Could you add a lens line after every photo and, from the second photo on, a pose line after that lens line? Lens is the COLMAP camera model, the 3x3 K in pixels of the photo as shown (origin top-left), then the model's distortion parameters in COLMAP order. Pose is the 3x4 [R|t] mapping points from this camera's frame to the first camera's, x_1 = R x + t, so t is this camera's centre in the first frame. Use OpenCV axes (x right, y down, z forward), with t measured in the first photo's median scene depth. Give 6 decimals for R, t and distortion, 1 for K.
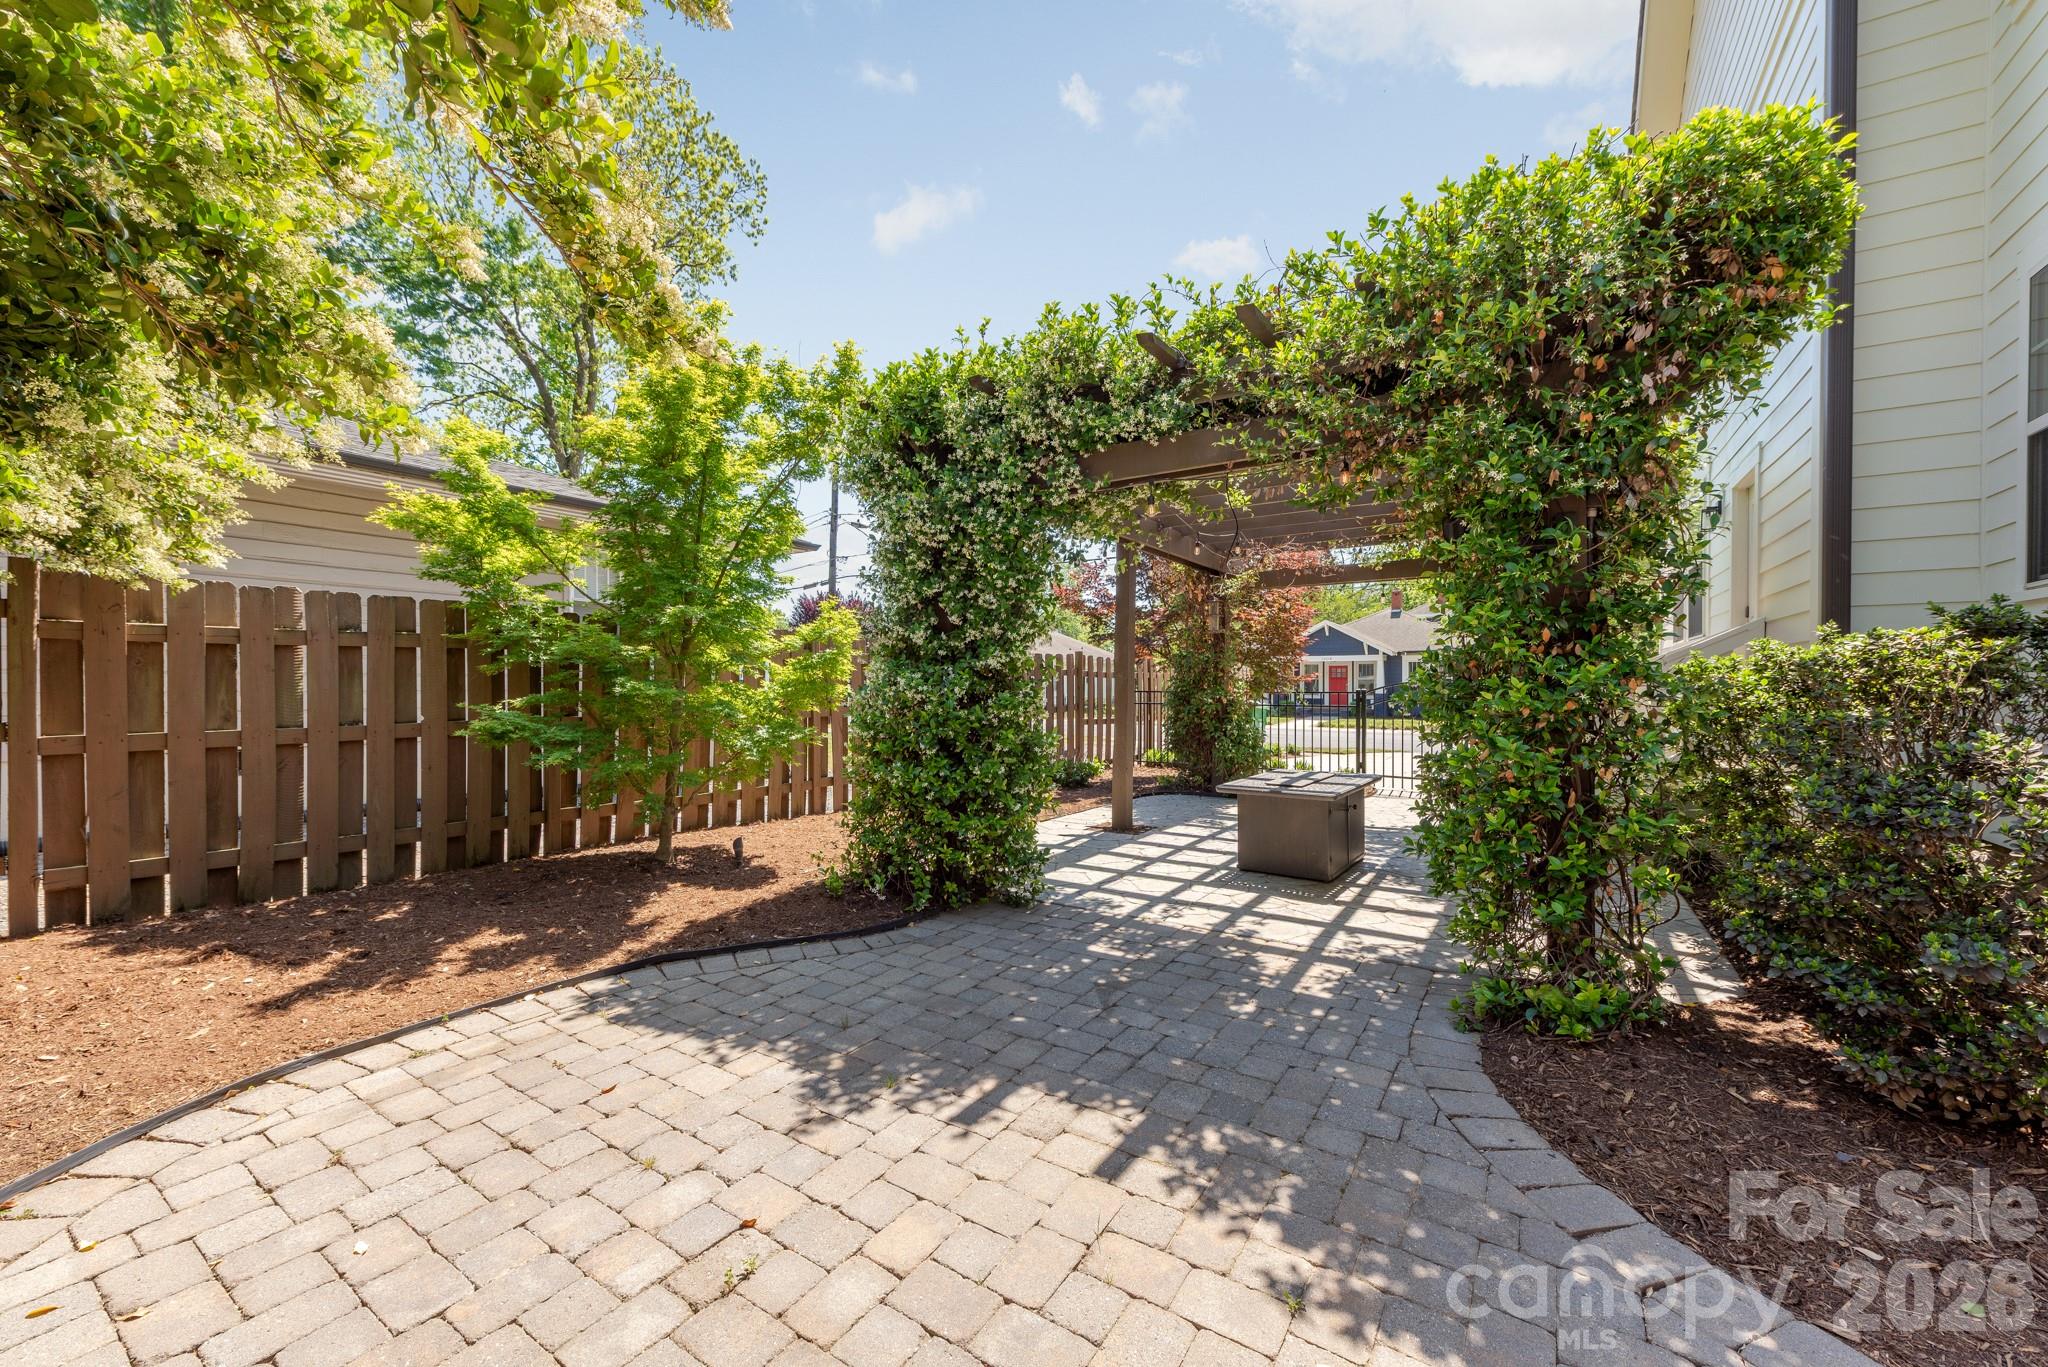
lens RADIAL K [[801.5, 0, 1025.1], [0, 801.5, 687.0], [0, 0, 1]] dist [0.006724, -0.002220]
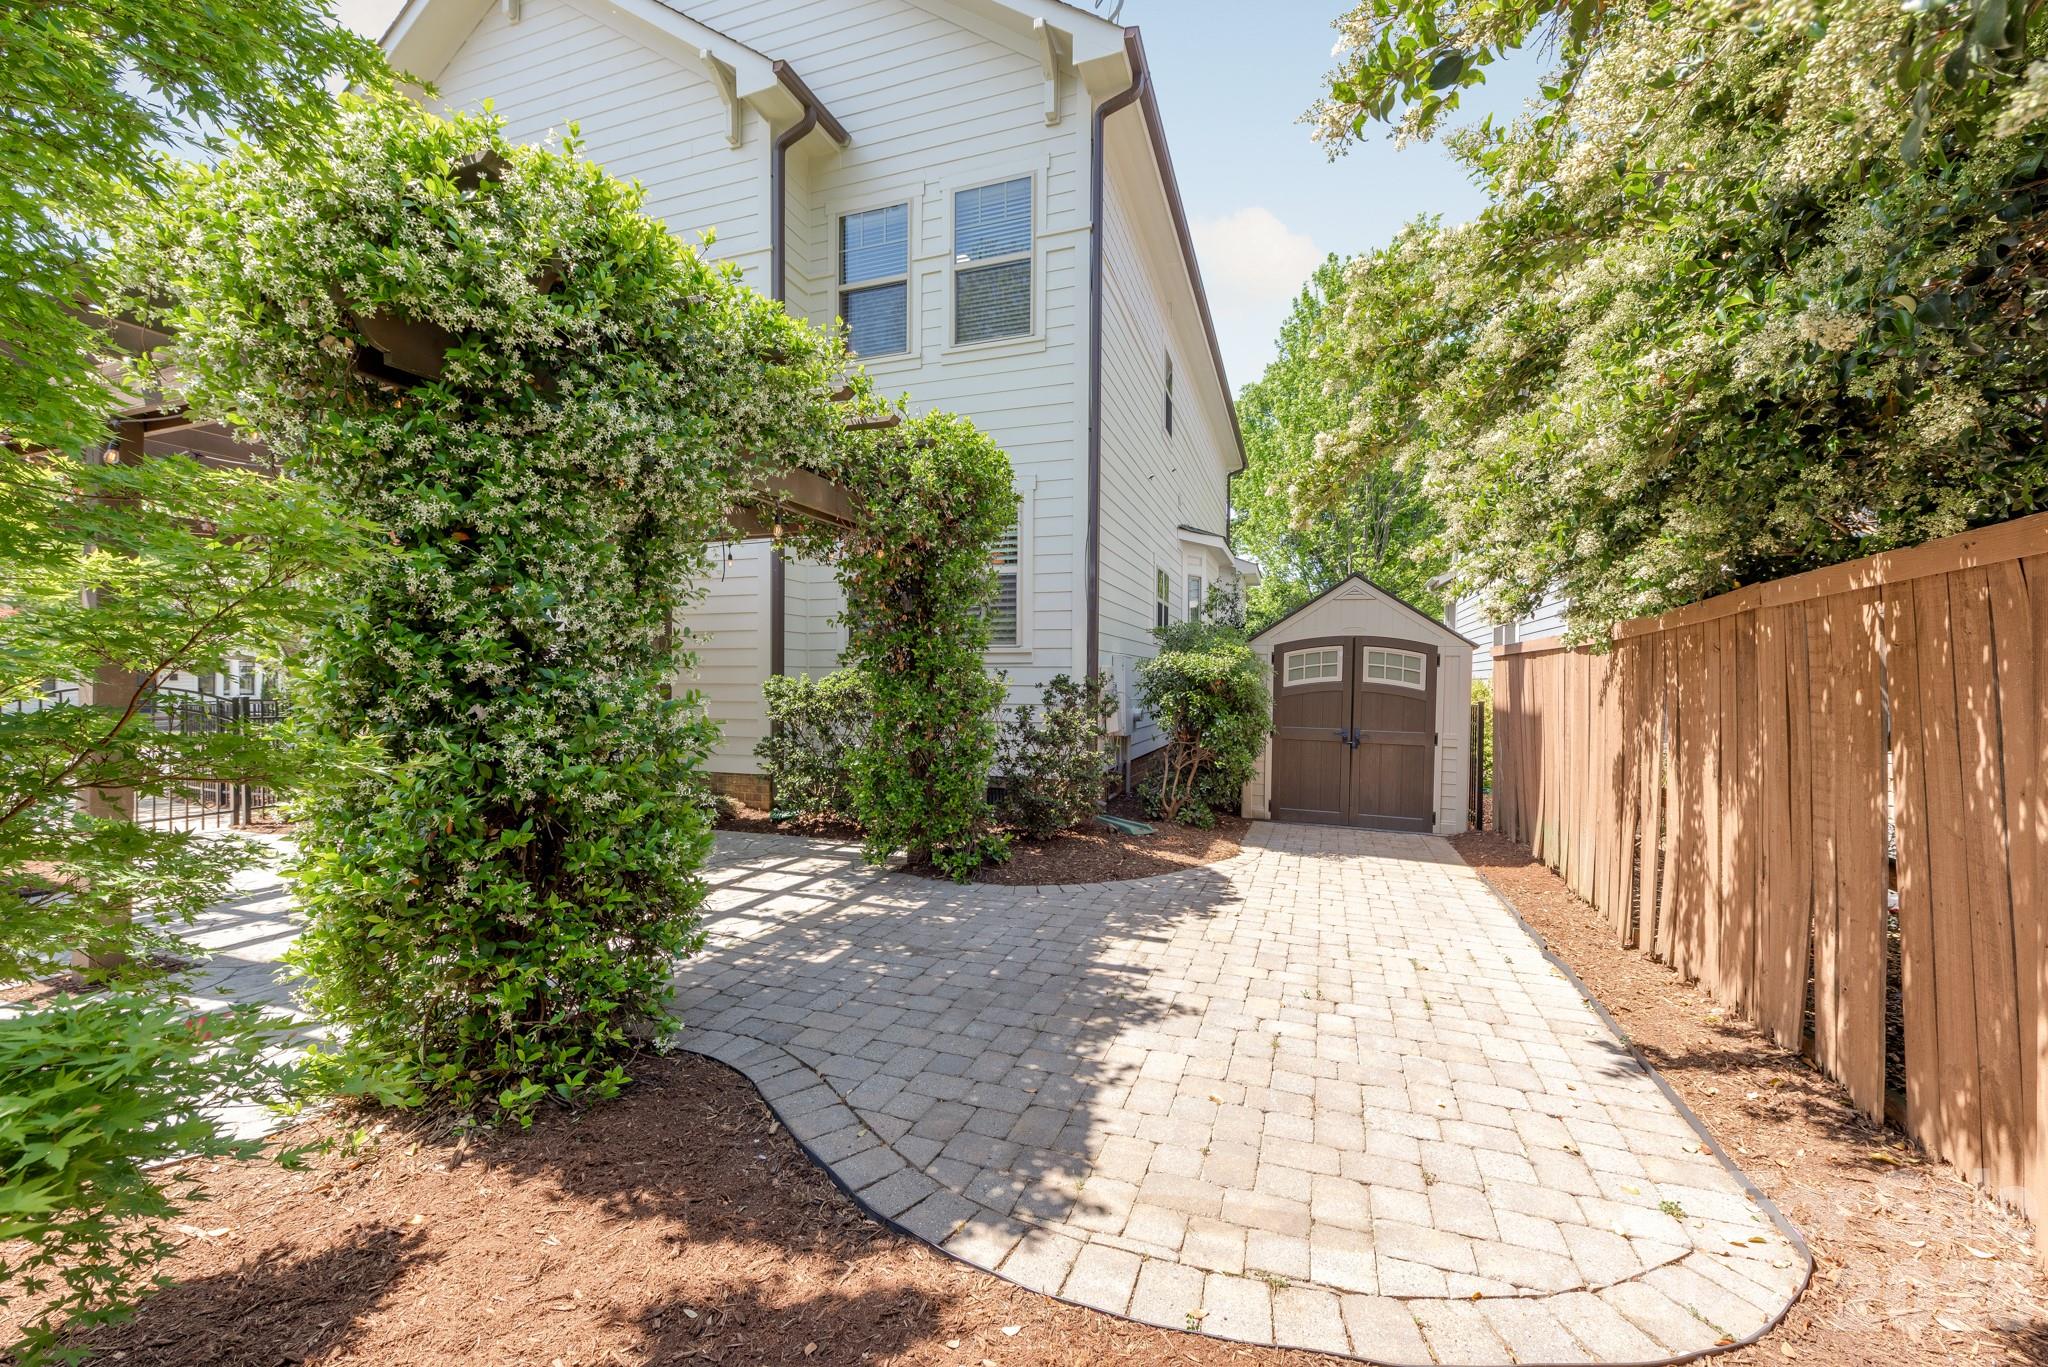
lens RADIAL K [[801.5, 0, 1026.4], [0, 801.5, 679.9], [0, 0, 1]] dist [0.006724, -0.002220]
pose [[-0.229019, -0.000224, 0.973422, -1.164592], [0.003125, 0.999995, 0.000965, -0.041829], [-0.973417, 0.003263, -0.229017, 1.159686]]
